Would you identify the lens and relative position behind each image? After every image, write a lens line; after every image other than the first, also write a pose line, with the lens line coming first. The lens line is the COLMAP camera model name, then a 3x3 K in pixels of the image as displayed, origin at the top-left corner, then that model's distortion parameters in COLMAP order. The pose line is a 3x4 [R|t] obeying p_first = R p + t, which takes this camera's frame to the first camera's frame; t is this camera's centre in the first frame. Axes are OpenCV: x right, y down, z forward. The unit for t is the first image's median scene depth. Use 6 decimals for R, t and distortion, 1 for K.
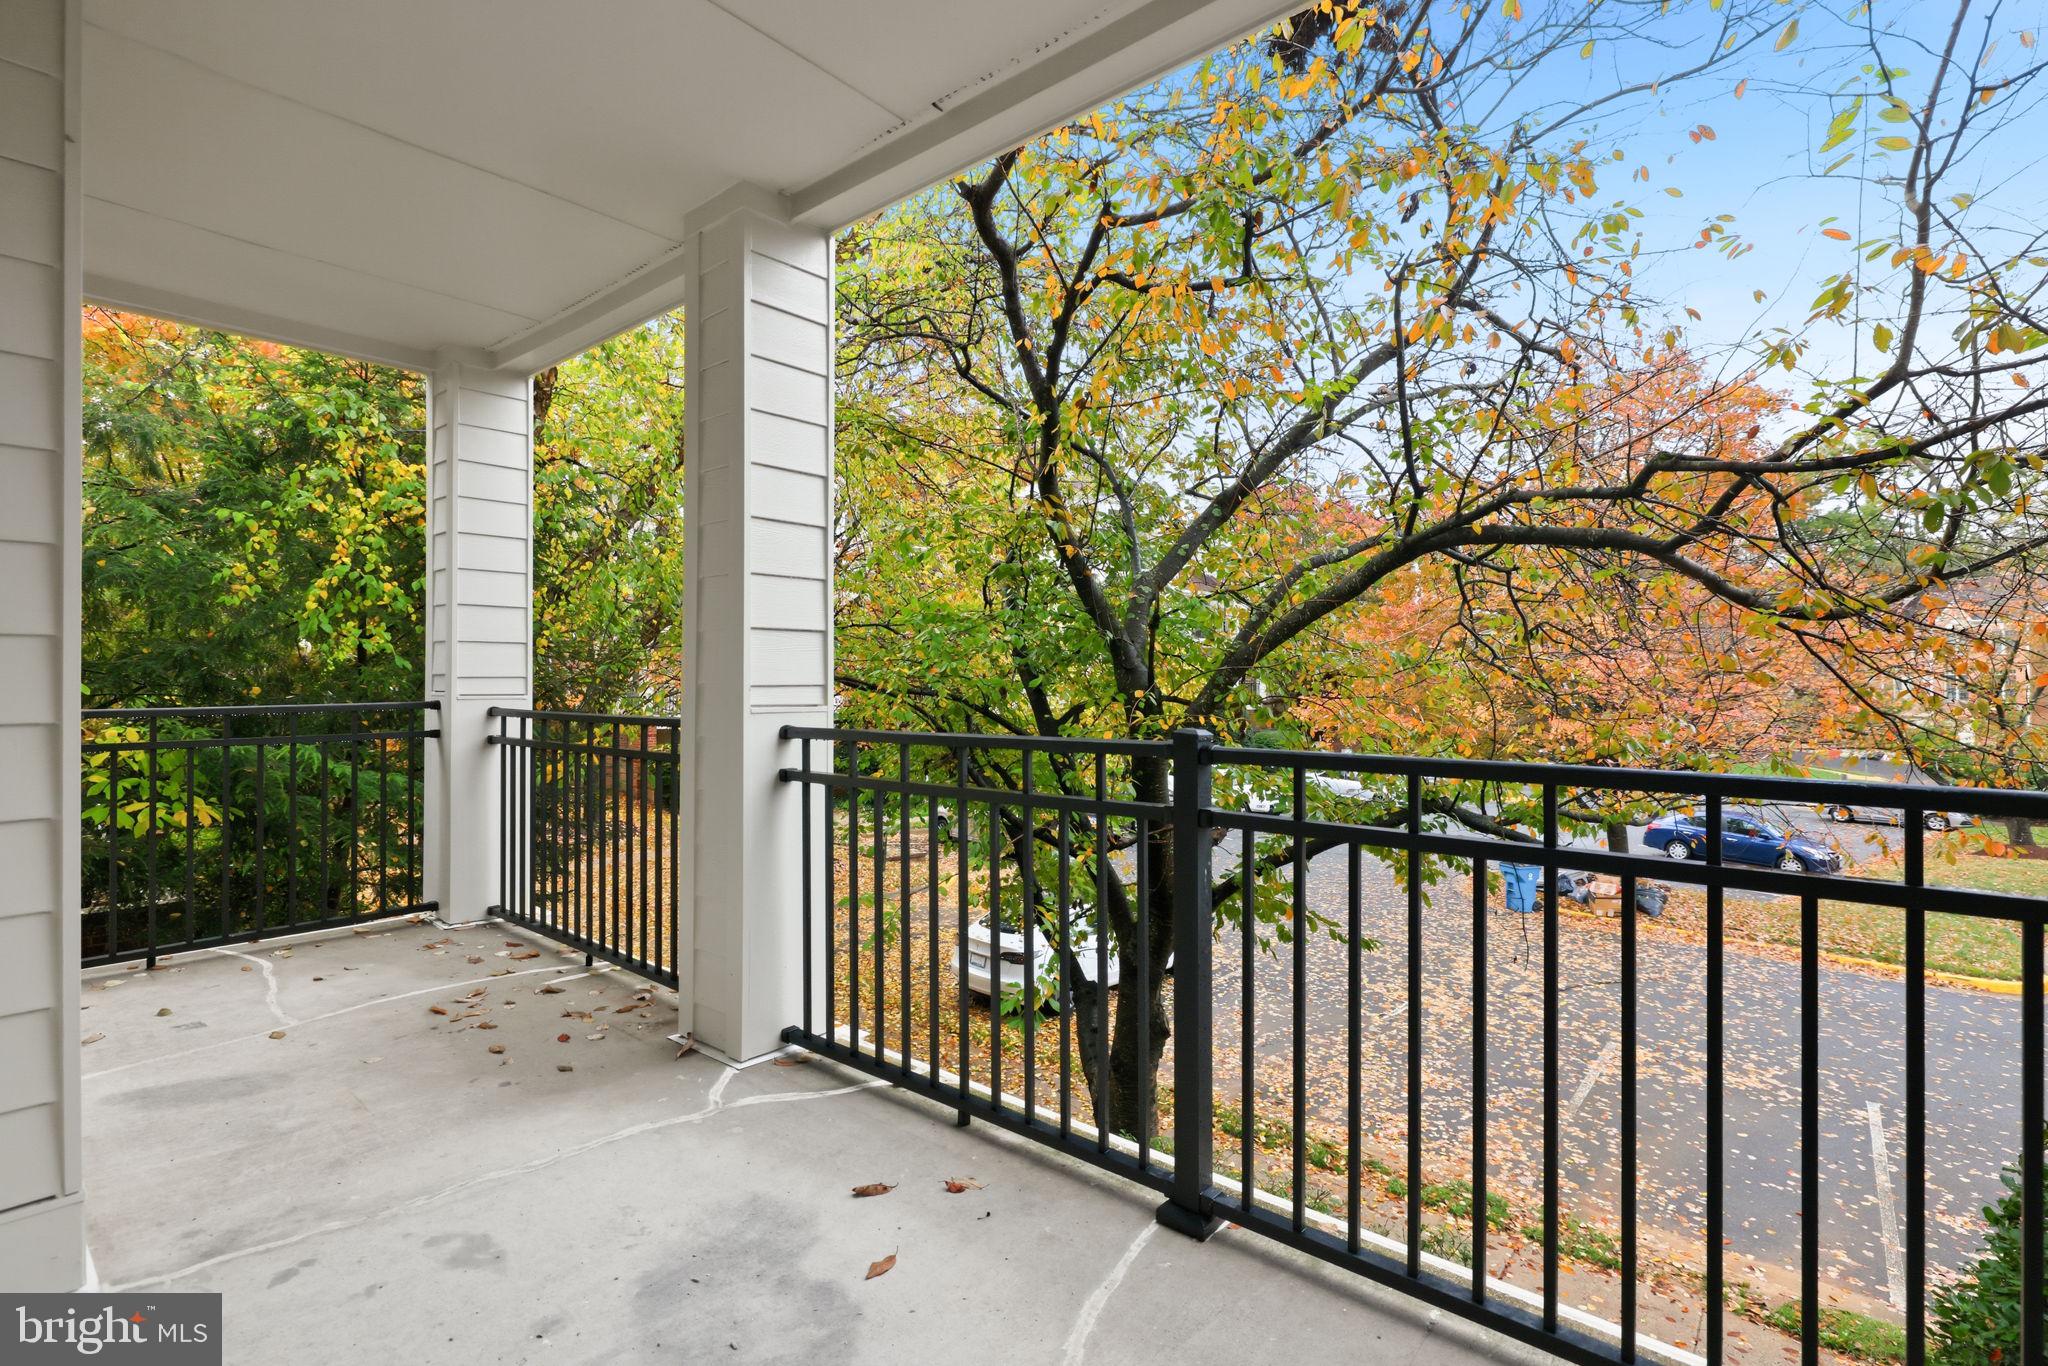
lens RADIAL K [[959.3, 0, 1024.3], [0, 959.3, 672.8], [0, 0, 1]] dist [0.000912, 0.000129]
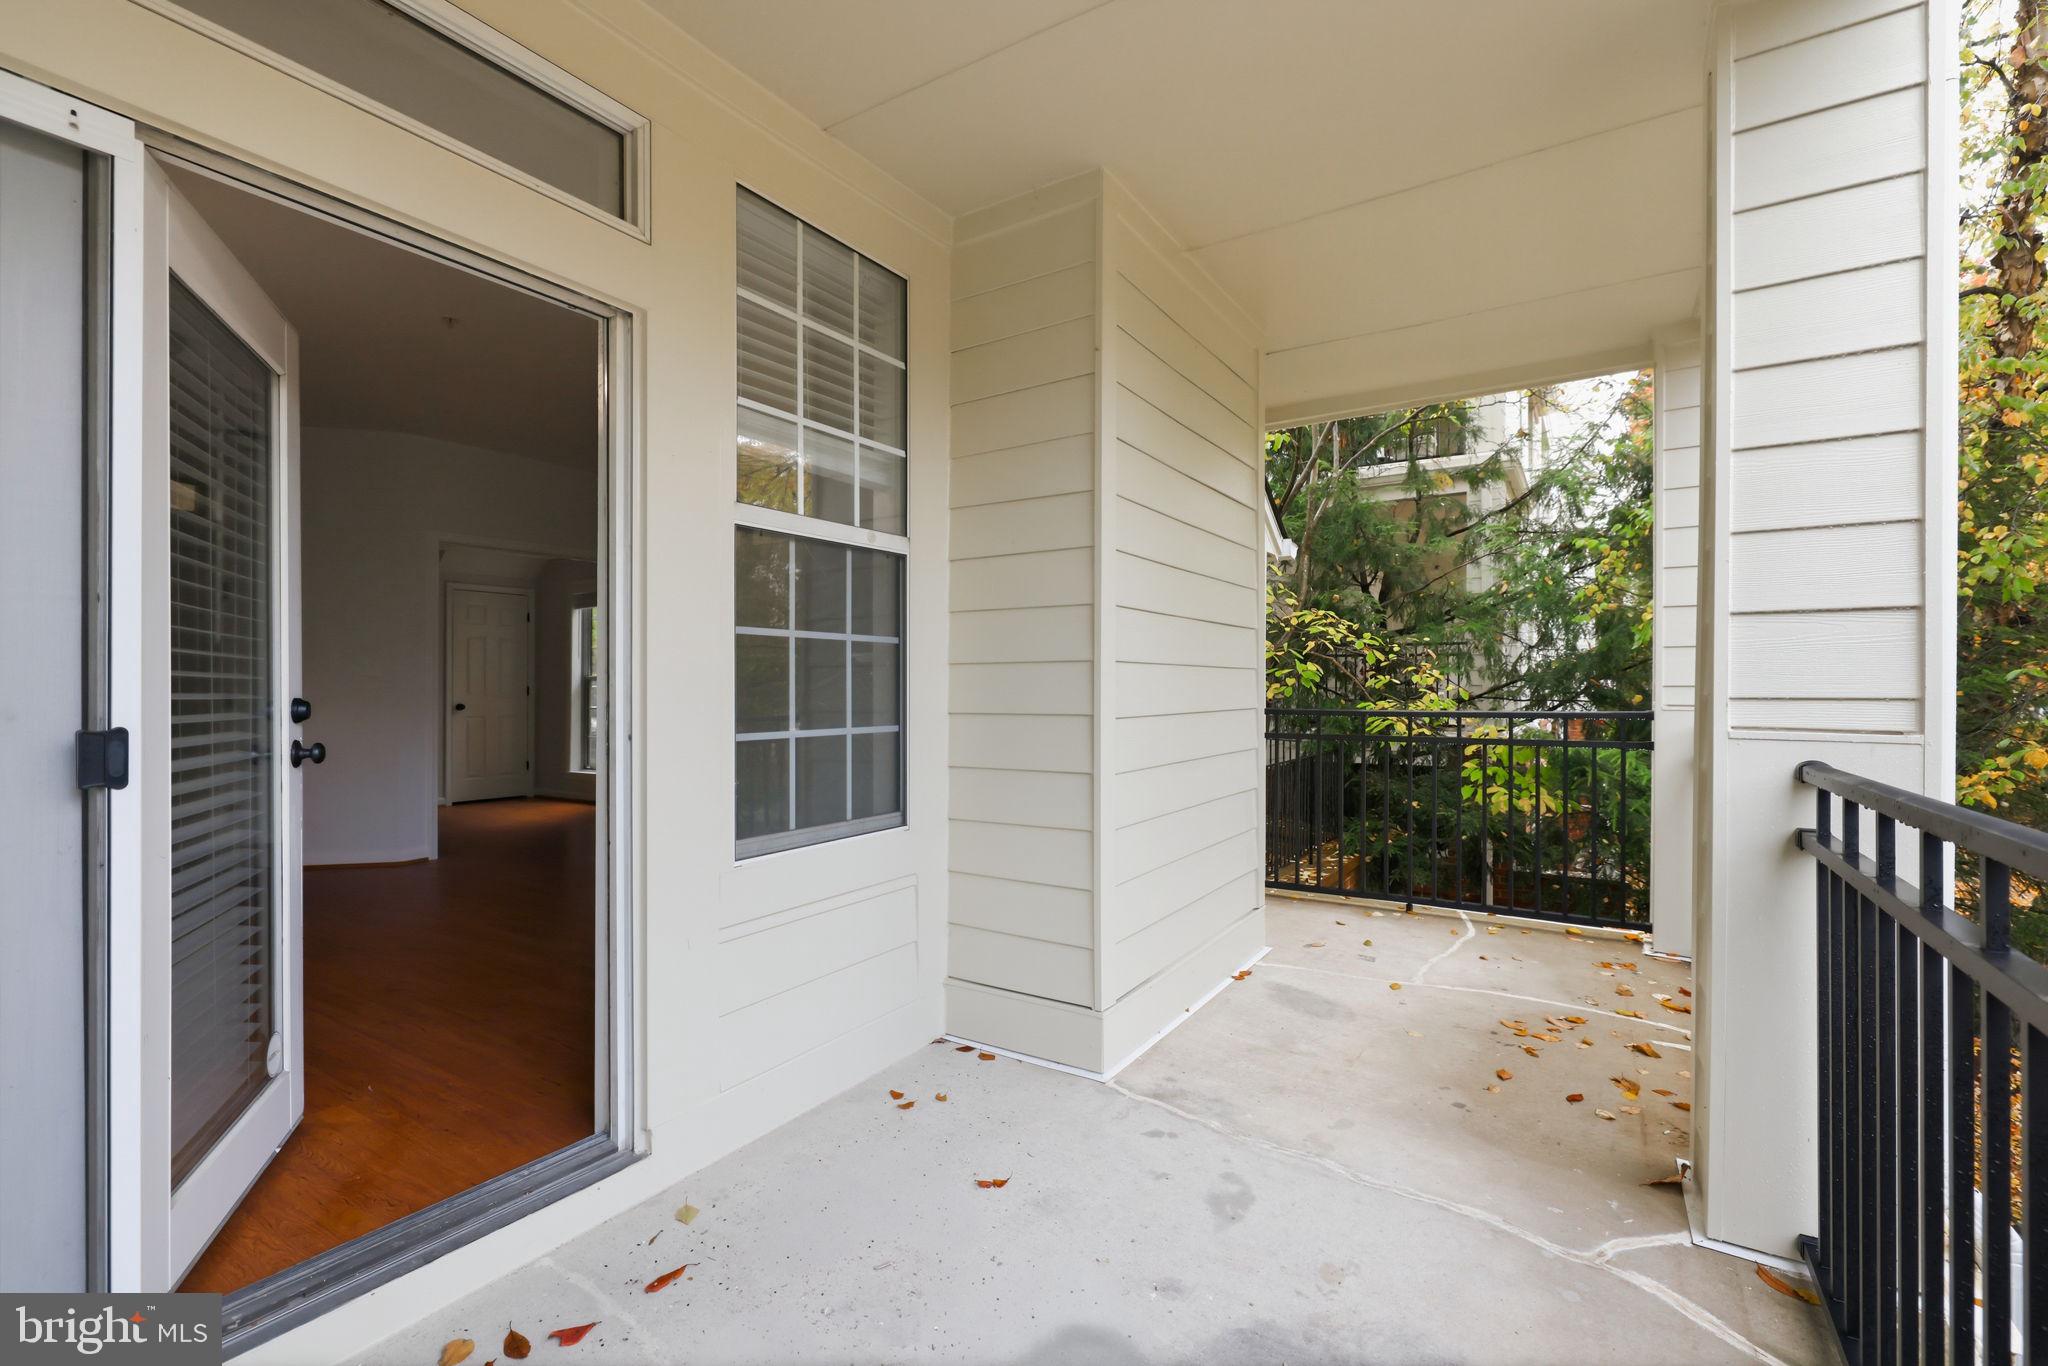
lens RADIAL K [[905.5, 0, 1024.0], [0, 905.5, 683.0], [0, 0, 1]] dist [0.001150, 0.000135]
pose [[0.130813, -0.003917, -0.991399, 0.301062], [0.003854, 0.999987, -0.003443, 0.003873], [0.991400, -0.003370, 0.130827, 0.434241]]
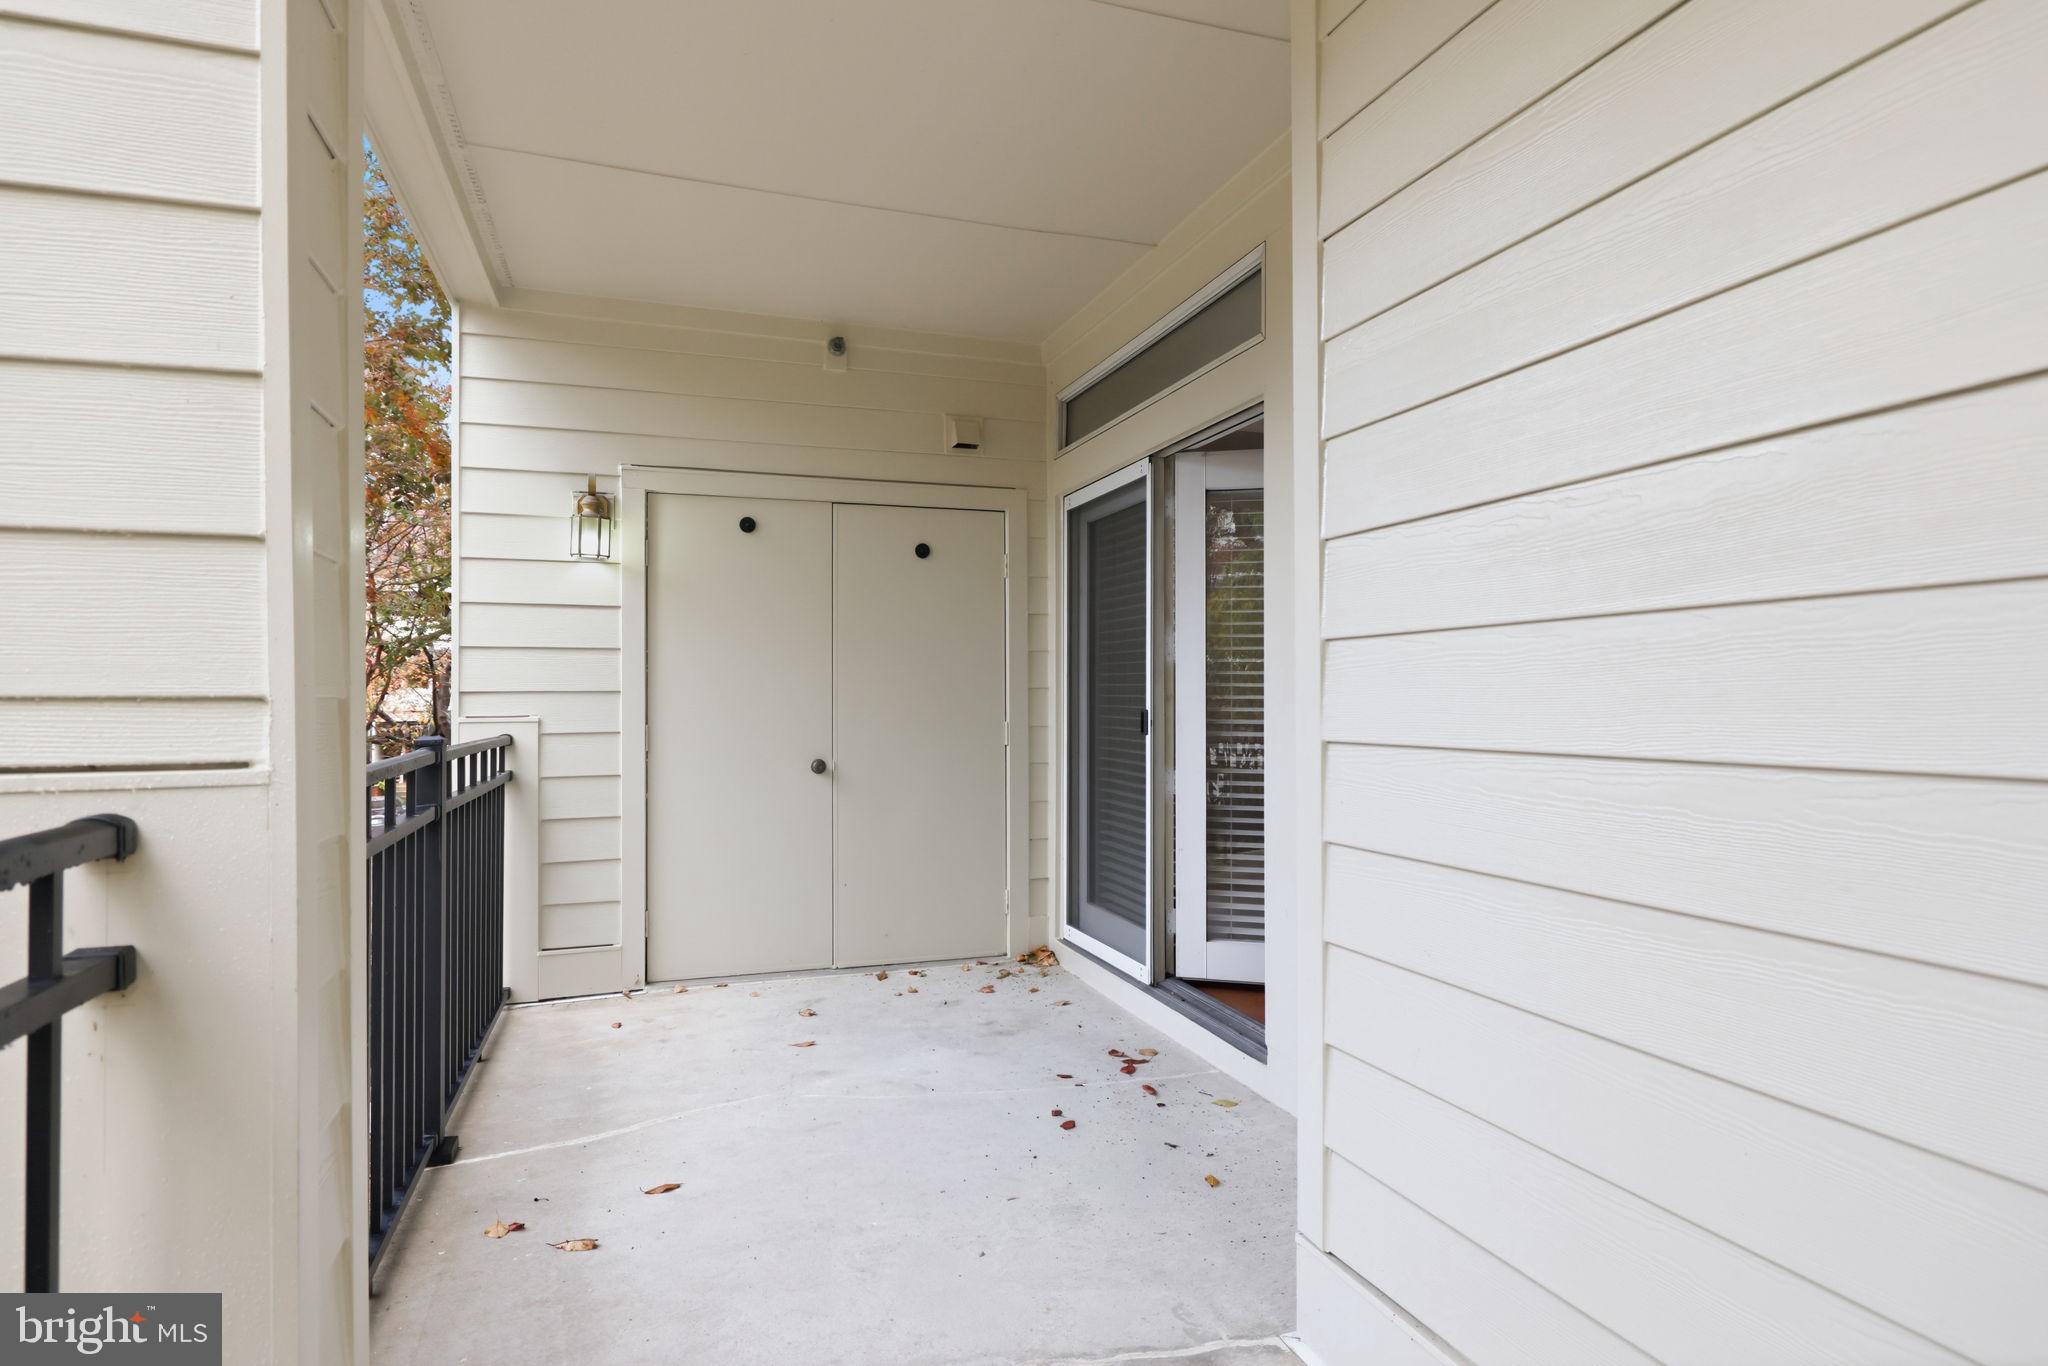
lens RADIAL K [[1021.4, 0, 1029.0], [0, 1021.4, 692.6], [0, 0, 1]] dist [0.002635, 0.000983]
pose [[-0.875979, 0.001040, 0.482348, -0.747304], [-0.004776, 0.999930, -0.010829, 0.019589], [-0.482325, -0.011790, -0.875913, 1.246403]]
